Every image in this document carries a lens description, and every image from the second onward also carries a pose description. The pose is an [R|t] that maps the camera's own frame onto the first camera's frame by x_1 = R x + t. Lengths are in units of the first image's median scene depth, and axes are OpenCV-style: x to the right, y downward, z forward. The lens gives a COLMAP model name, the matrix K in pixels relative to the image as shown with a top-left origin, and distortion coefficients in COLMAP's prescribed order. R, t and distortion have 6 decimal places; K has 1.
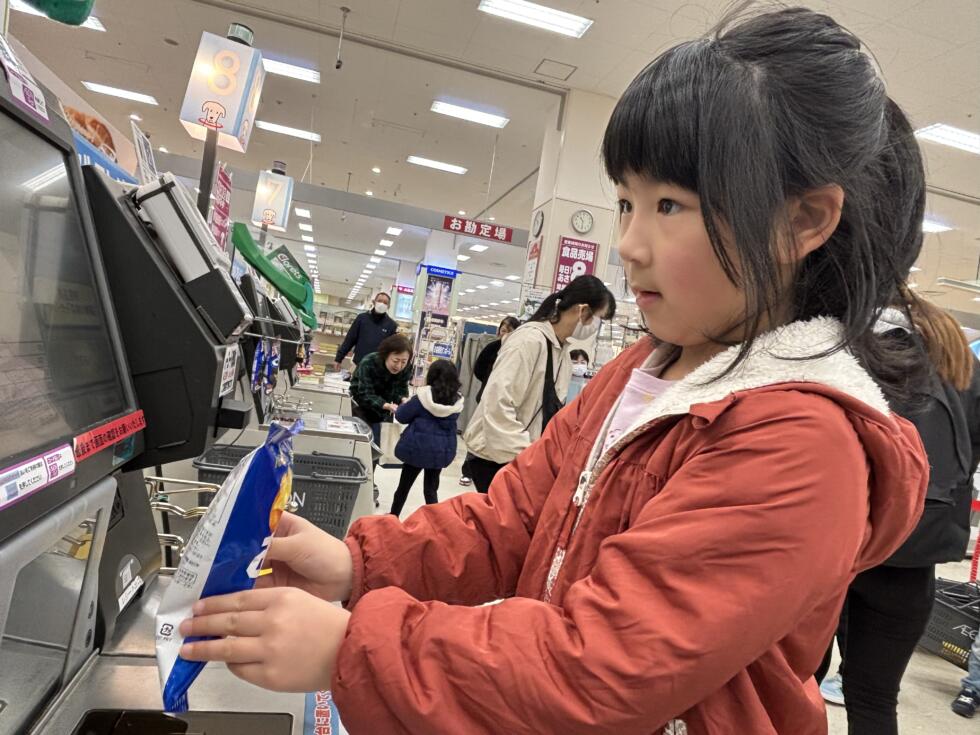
lens RADIAL K [[659.8, 0, 472.3], [0, 659.8, 369.3], [0, 0, 1]] dist [0.015872, -0.031837]
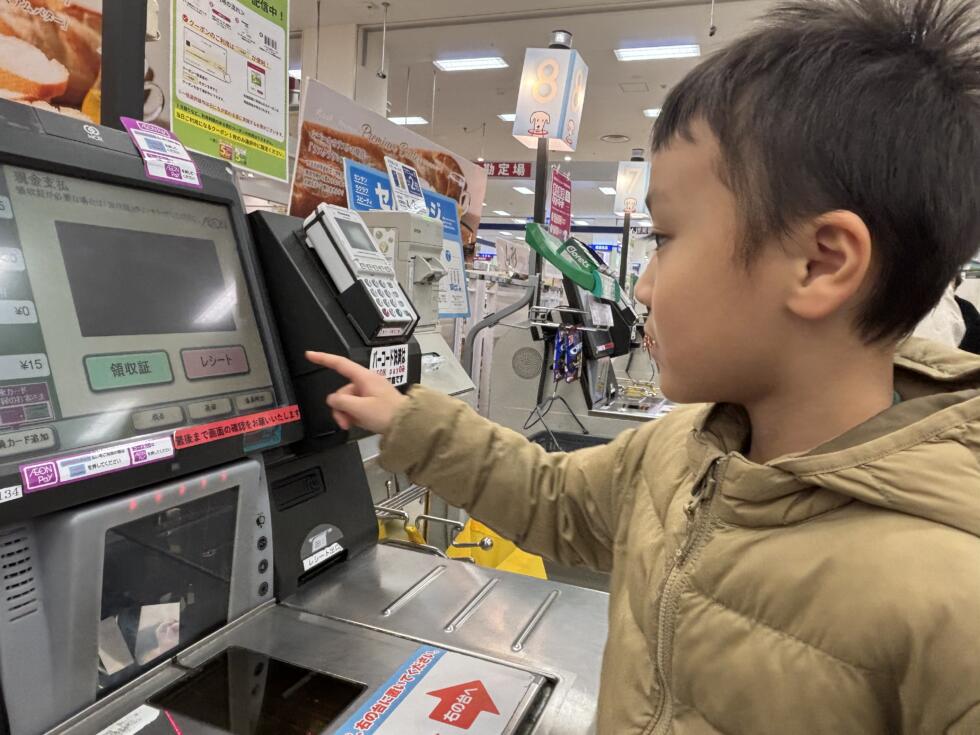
lens RADIAL K [[659.8, 0, 488.3], [0, 659.8, 360.8], [0, 0, 1]] dist [0.015872, -0.031837]
pose [[0.828718, -0.049213, -0.557498, 0.110225], [0.055978, 0.998420, -0.004923, 0.001305], [0.556860, -0.027128, 0.830163, 0.046155]]
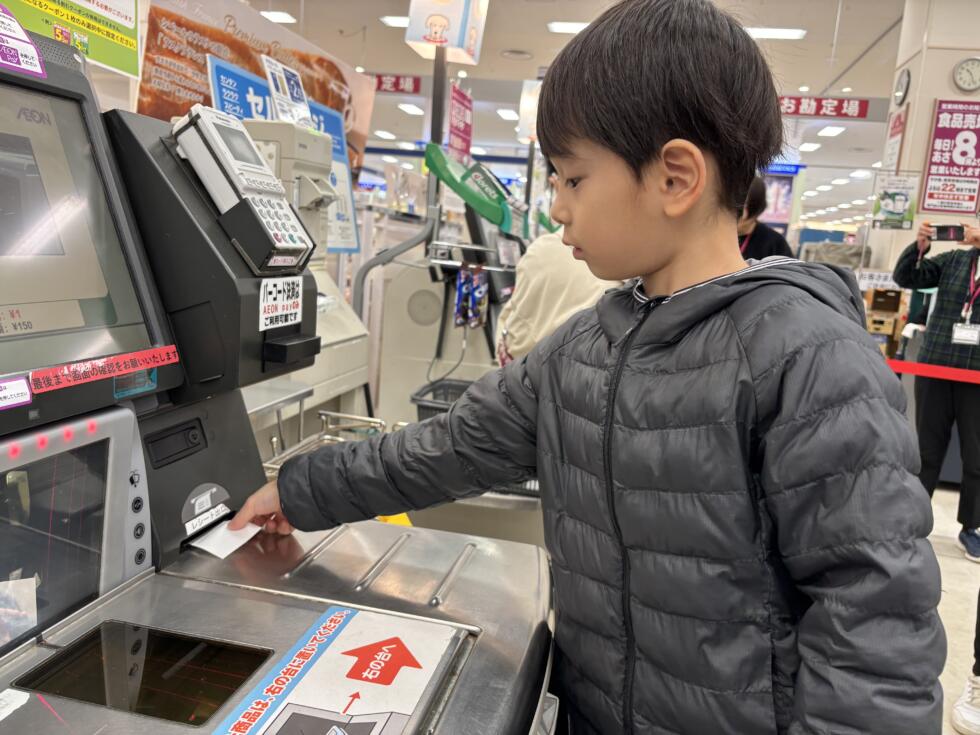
lens RADIAL K [[747.5, 0, 492.2], [0, 747.5, 369.8], [0, 0, 1]] dist [0.012191, -0.022777]
pose [[0.907270, -0.012403, -0.420366, 0.104312], [0.052573, 0.995069, 0.084108, 0.006436], [0.417250, -0.098409, 0.903448, 0.034946]]
